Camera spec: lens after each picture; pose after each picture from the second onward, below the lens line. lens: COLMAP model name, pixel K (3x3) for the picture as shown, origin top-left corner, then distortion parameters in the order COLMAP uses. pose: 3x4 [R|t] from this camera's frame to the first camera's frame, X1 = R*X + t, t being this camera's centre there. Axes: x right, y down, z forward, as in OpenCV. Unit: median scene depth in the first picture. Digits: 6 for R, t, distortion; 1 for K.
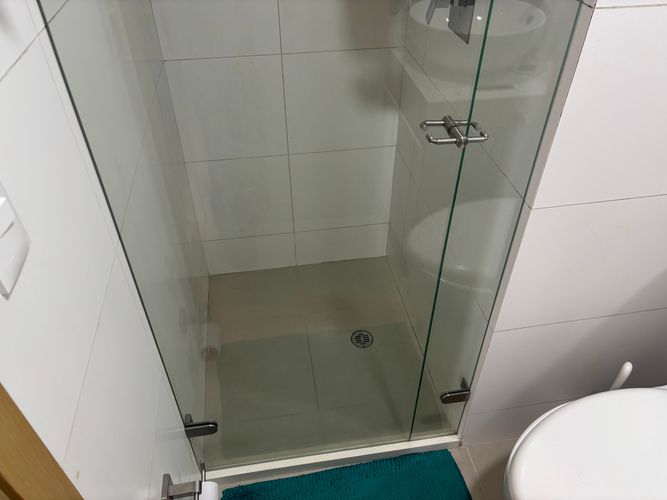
lens RADIAL K [[500.1, 0, 335.7], [0, 500.1, 251.5], [0, 0, 1]] dist [0.052986, -0.053970]
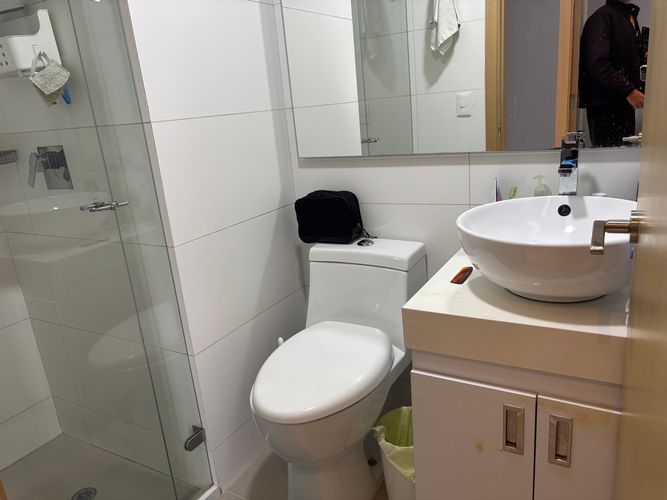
lens RADIAL K [[500.1, 0, 335.7], [0, 500.1, 251.5], [0, 0, 1]] dist [0.052986, -0.053970]
pose [[0.634311, -0.271820, 0.723715, -0.332740], [0.565736, 0.801217, -0.194919, 0.408065], [-0.526870, 0.533072, 0.661999, -0.215708]]
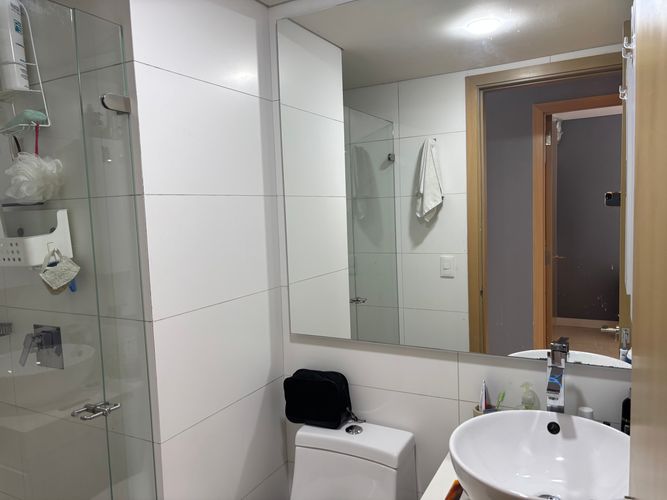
lens RADIAL K [[497.6, 0, 331.7], [0, 497.6, 252.3], [0, 0, 1]] dist [0.043884, -0.041142]
pose [[0.616536, -0.090330, 0.782128, -0.332070], [0.537352, 0.774334, -0.334154, 0.196976], [-0.575444, 0.626296, 0.525944, -0.351923]]
